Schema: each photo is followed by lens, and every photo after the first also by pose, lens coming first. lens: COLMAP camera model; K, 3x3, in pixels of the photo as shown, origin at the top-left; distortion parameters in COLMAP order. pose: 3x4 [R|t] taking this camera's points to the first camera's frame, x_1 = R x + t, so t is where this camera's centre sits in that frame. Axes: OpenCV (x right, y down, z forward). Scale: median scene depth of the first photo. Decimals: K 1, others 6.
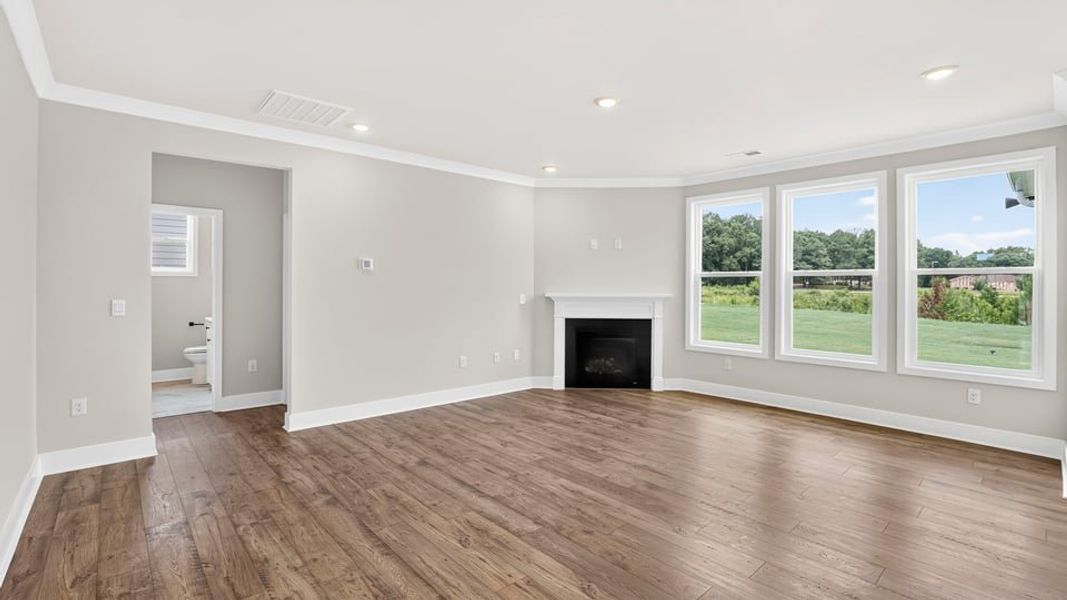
lens RADIAL K [[462.8, 0, 515.6], [0, 462.8, 286.5], [0, 0, 1]] dist [-0.040640, 0.013083]
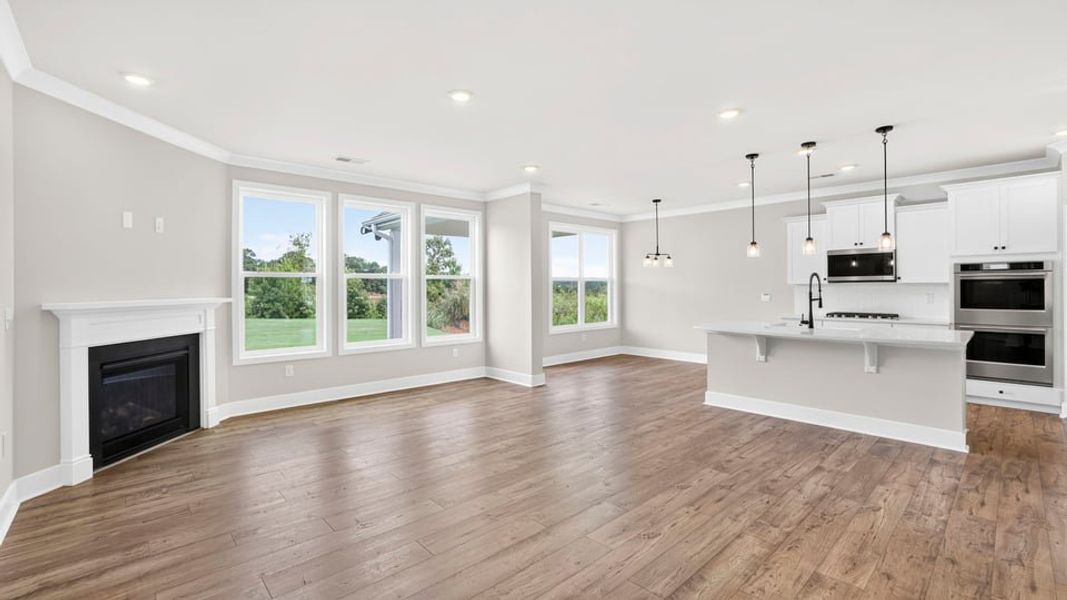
lens RADIAL K [[462.8, 0, 515.6], [0, 462.8, 286.5], [0, 0, 1]] dist [-0.040640, 0.013083]
pose [[-0.000104, -0.001756, 0.999998, -0.444328], [0.007271, 0.999972, 0.001756, -0.000643], [-0.999974, 0.007271, -0.000092, 0.510282]]
